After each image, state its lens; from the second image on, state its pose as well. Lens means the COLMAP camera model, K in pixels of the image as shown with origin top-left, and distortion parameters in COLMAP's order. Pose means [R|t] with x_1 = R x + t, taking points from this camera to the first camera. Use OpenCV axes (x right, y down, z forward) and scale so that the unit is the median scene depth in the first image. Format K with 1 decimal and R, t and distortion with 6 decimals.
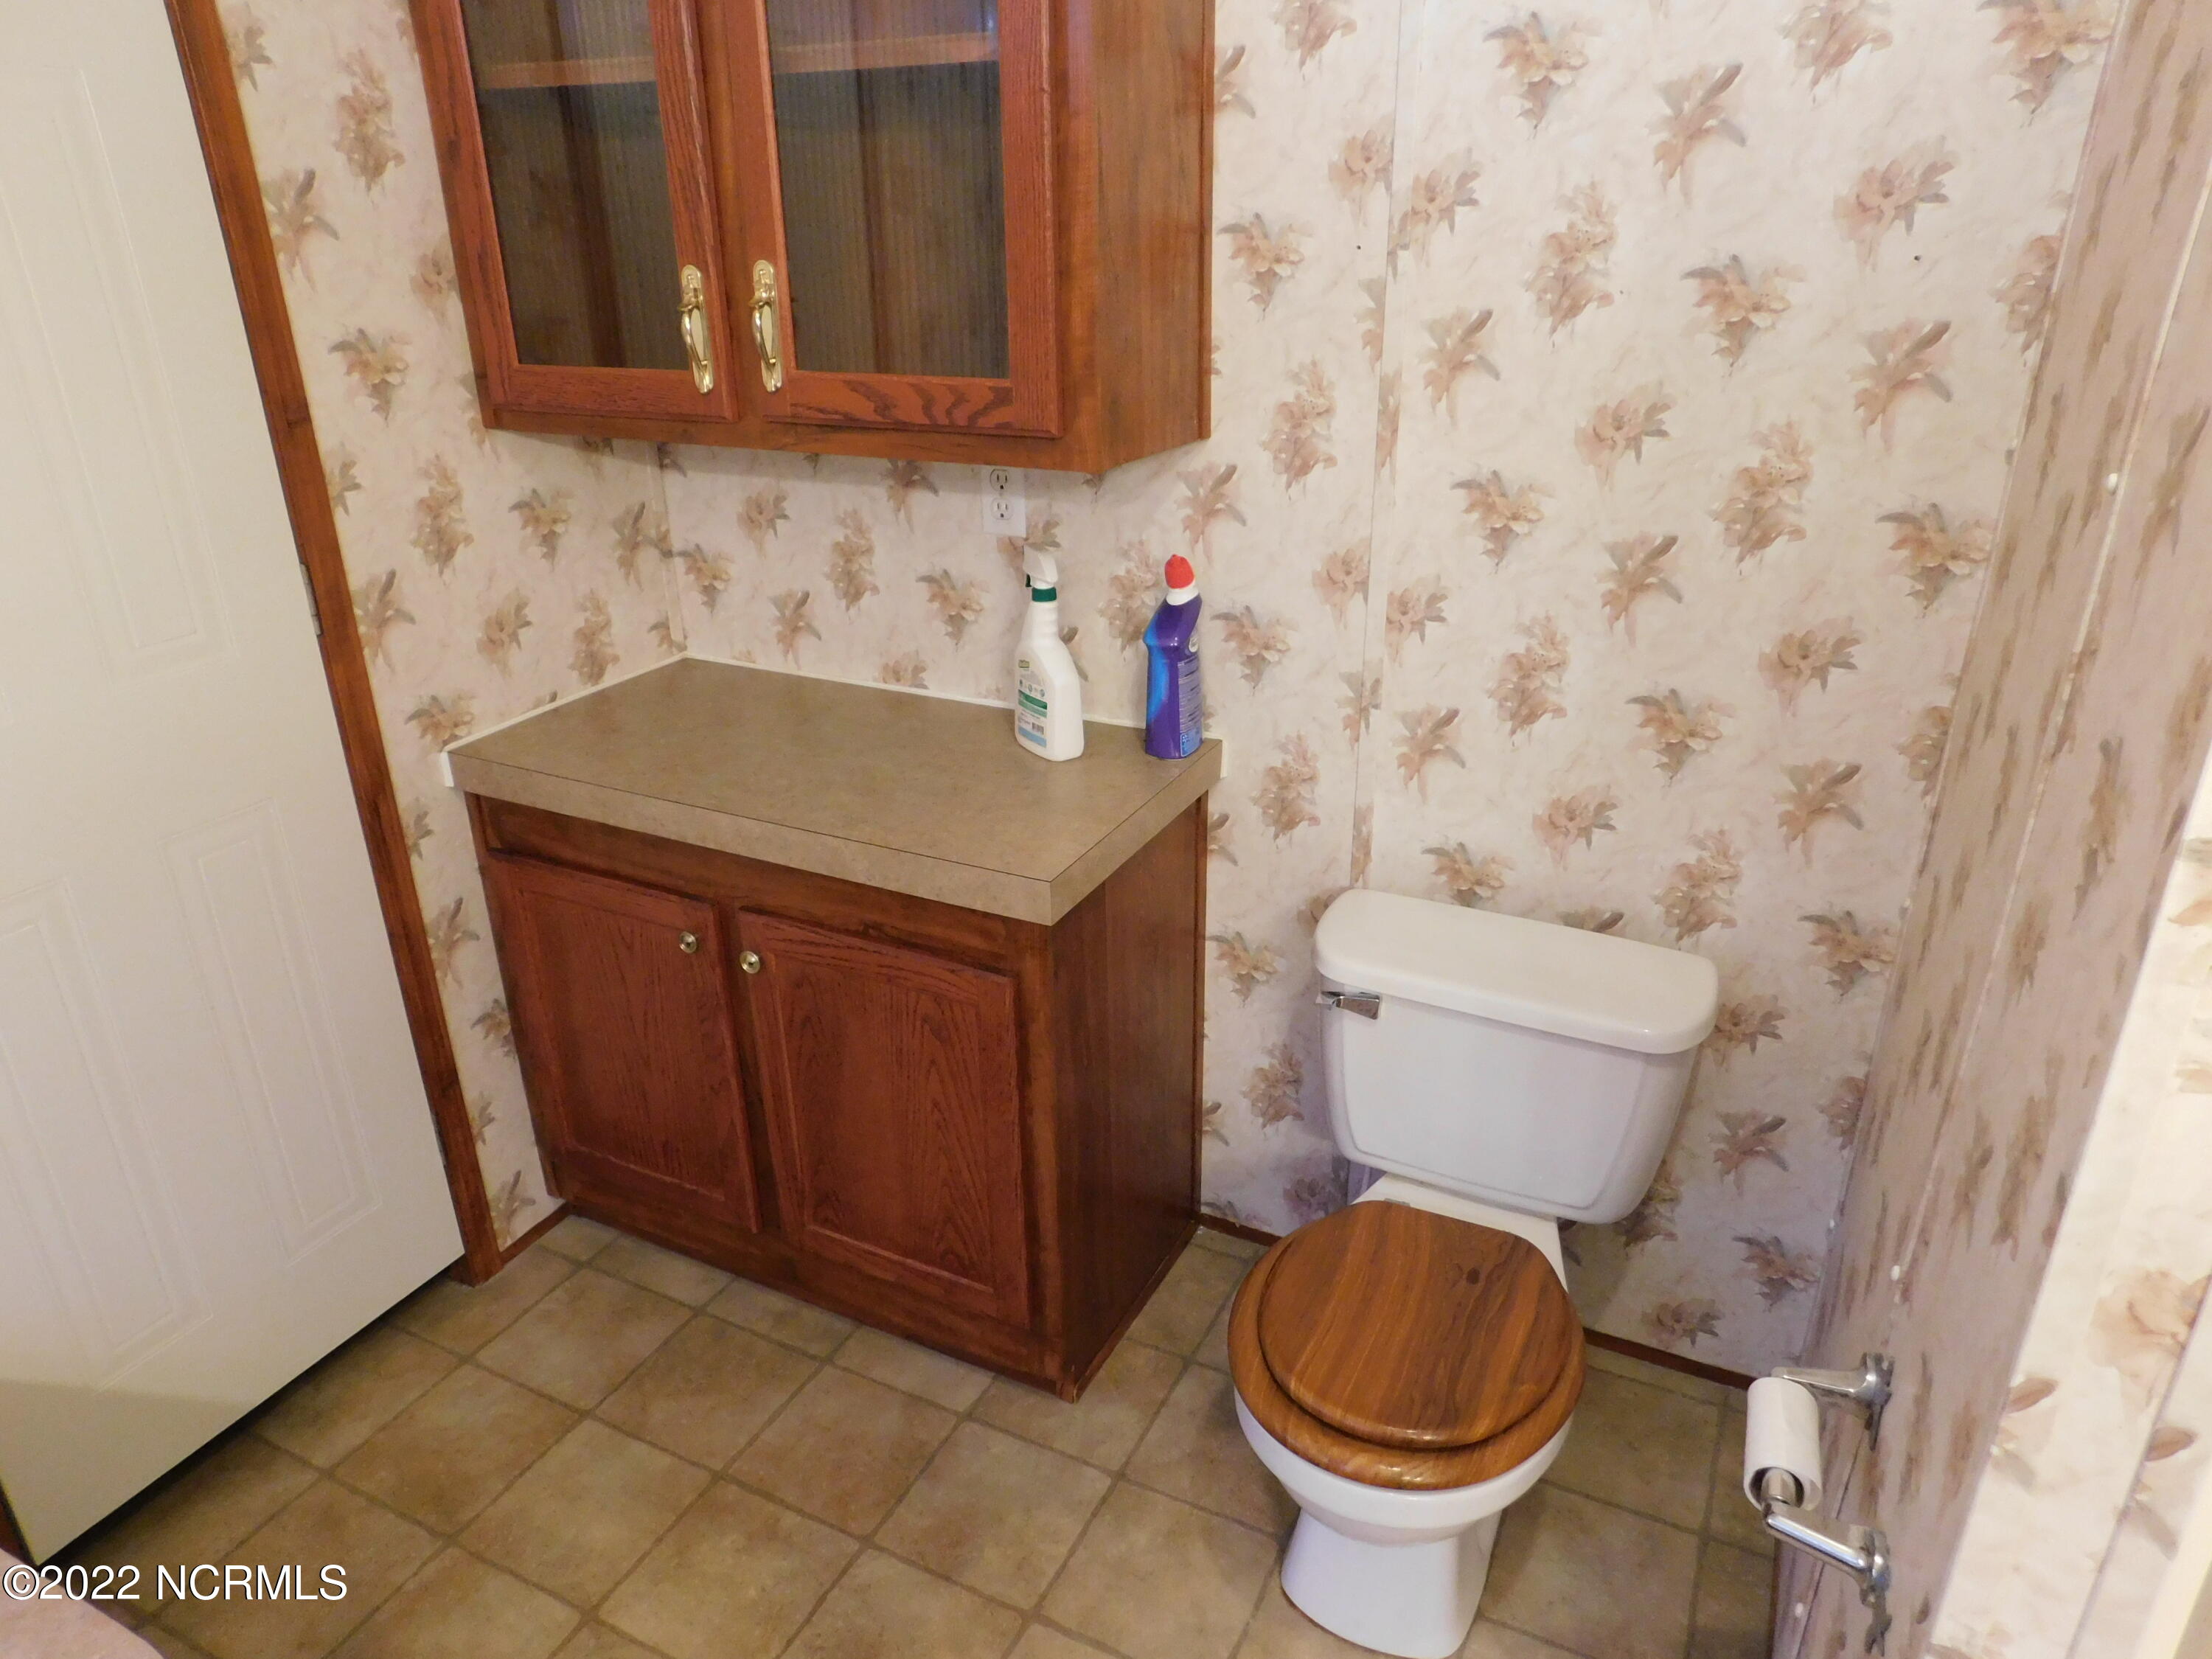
lens RADIAL K [[1446.9, 0, 1111.1], [0, 1446.9, 835.6], [0, 0, 1]] dist [-0.070750, 0.058119]
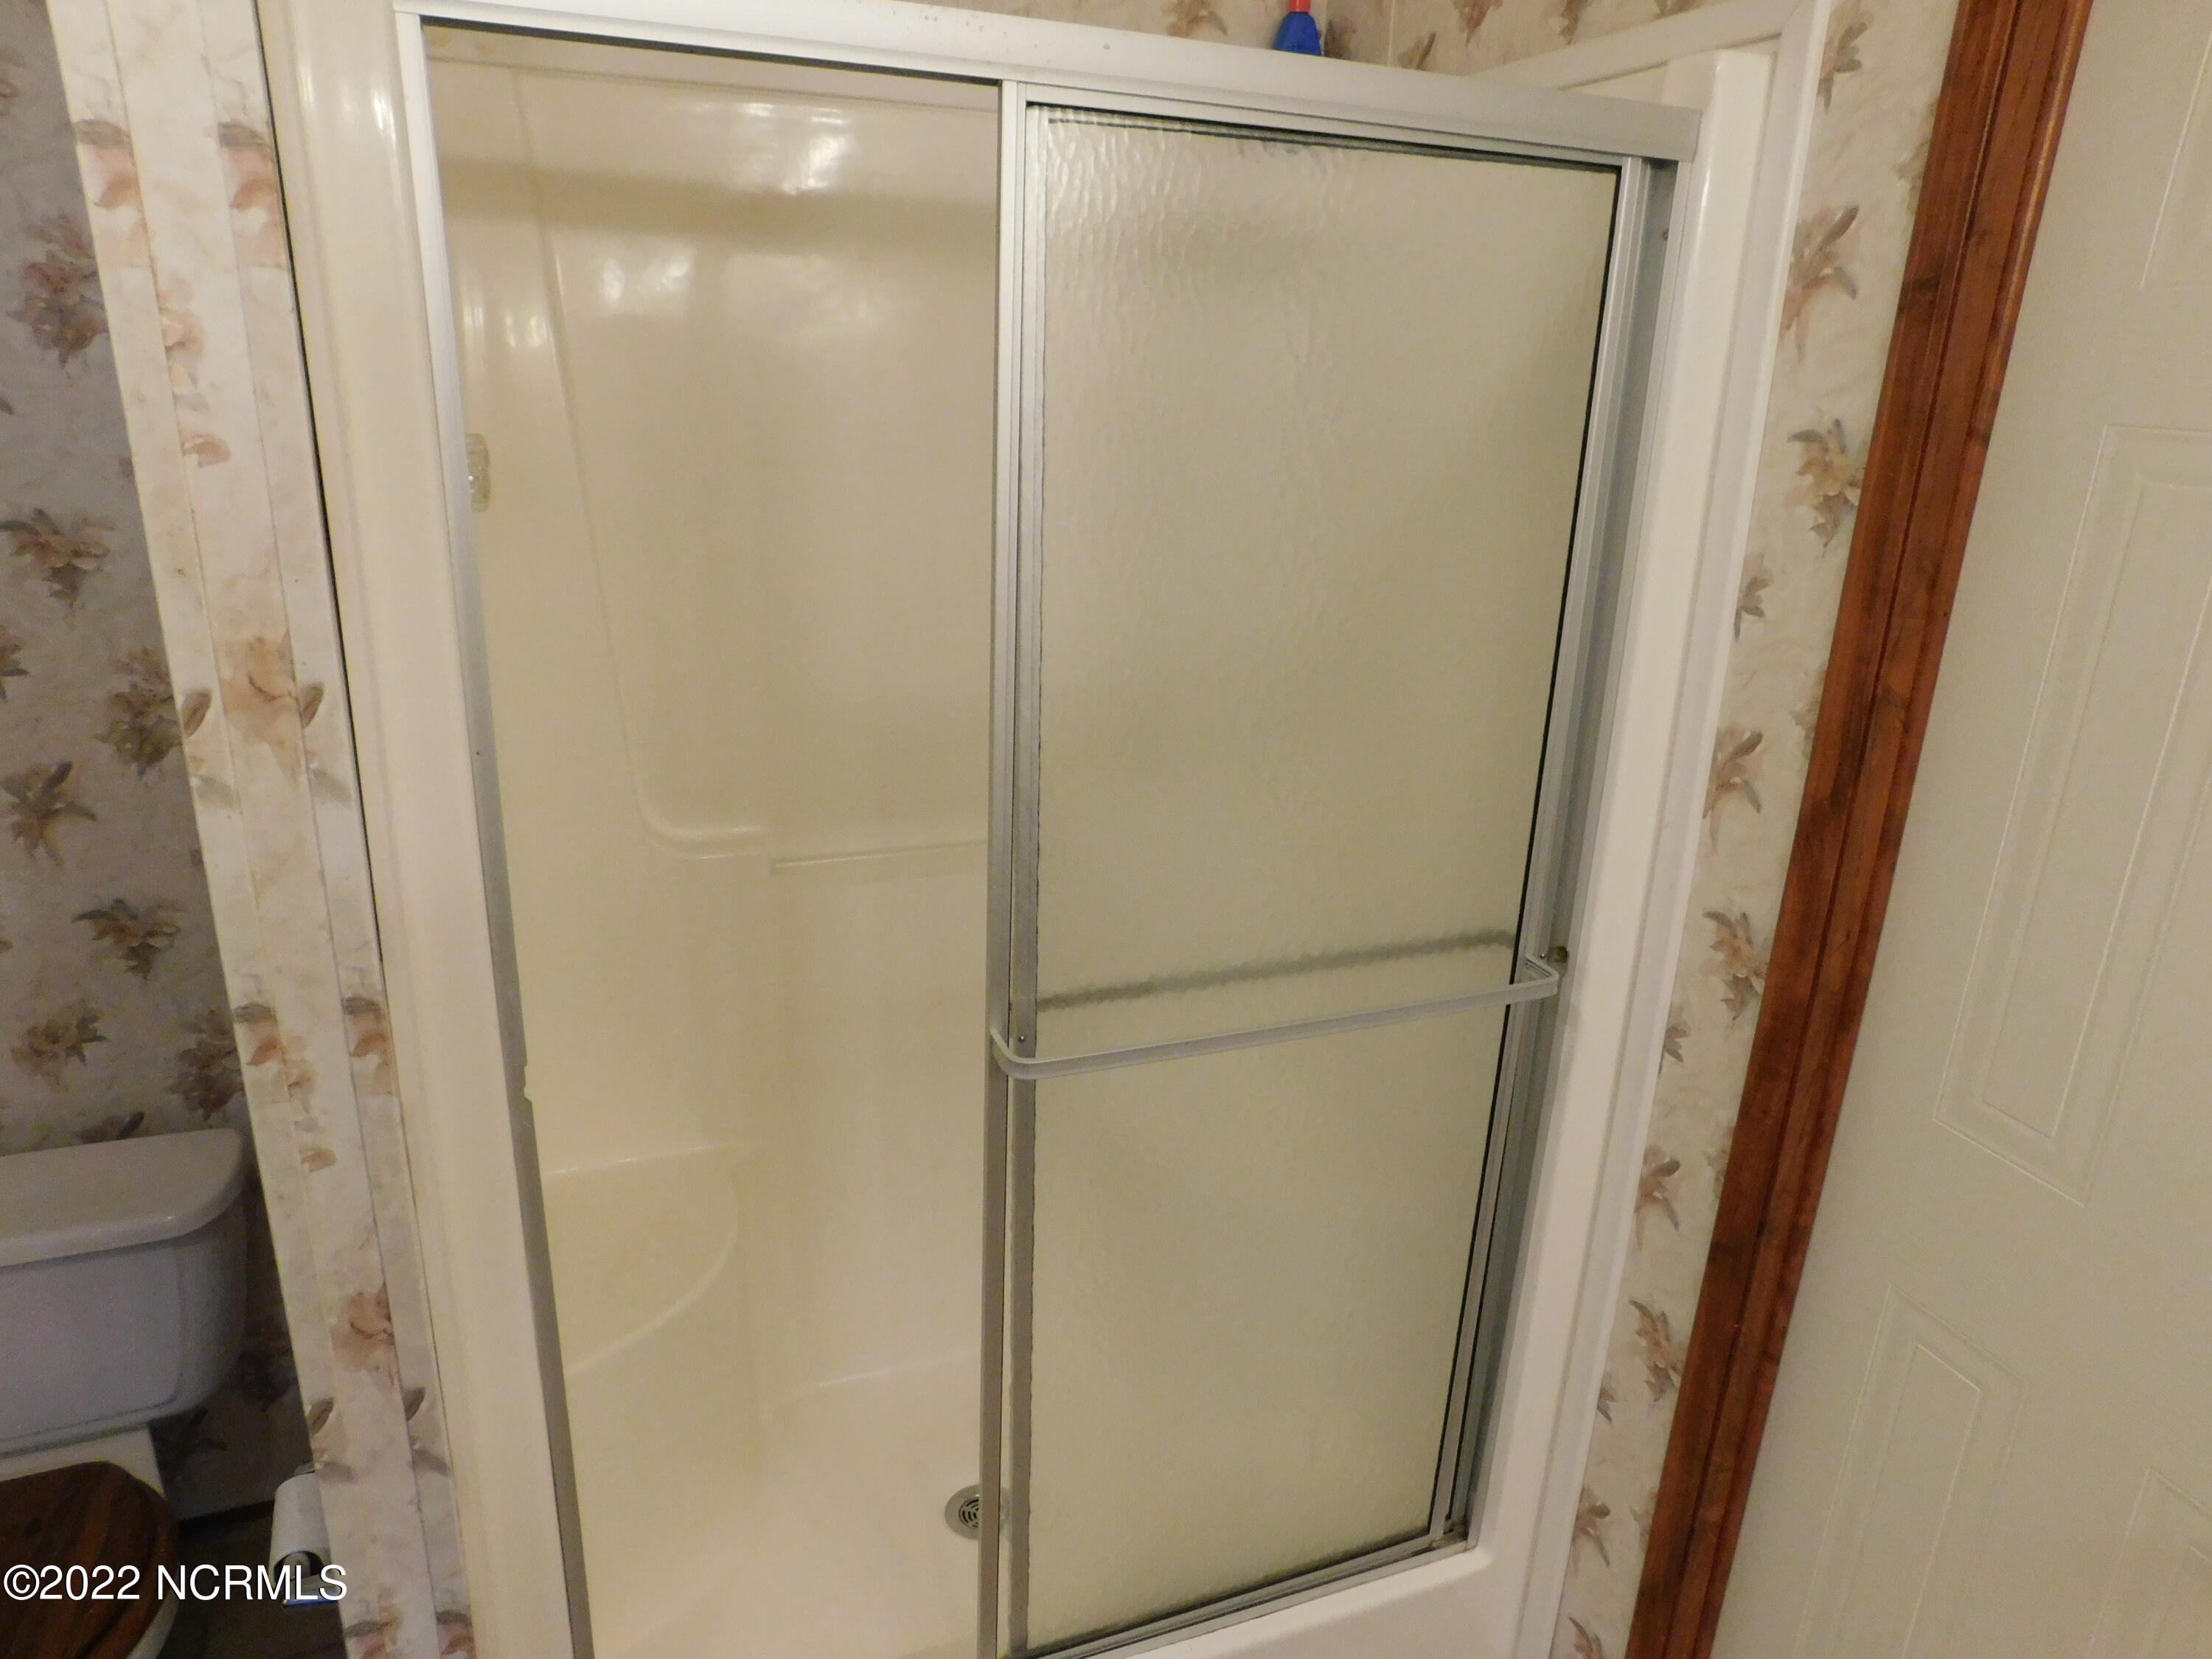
lens RADIAL K [[1446.9, 0, 1103.9], [0, 1446.9, 821.2], [0, 0, 1]] dist [-0.070750, 0.058119]
pose [[0.662133, -0.205674, 0.720609, 0.130265], [0.264658, 0.963814, 0.031906, 0.002408], [-0.701096, 0.169589, 0.692607, -0.246904]]
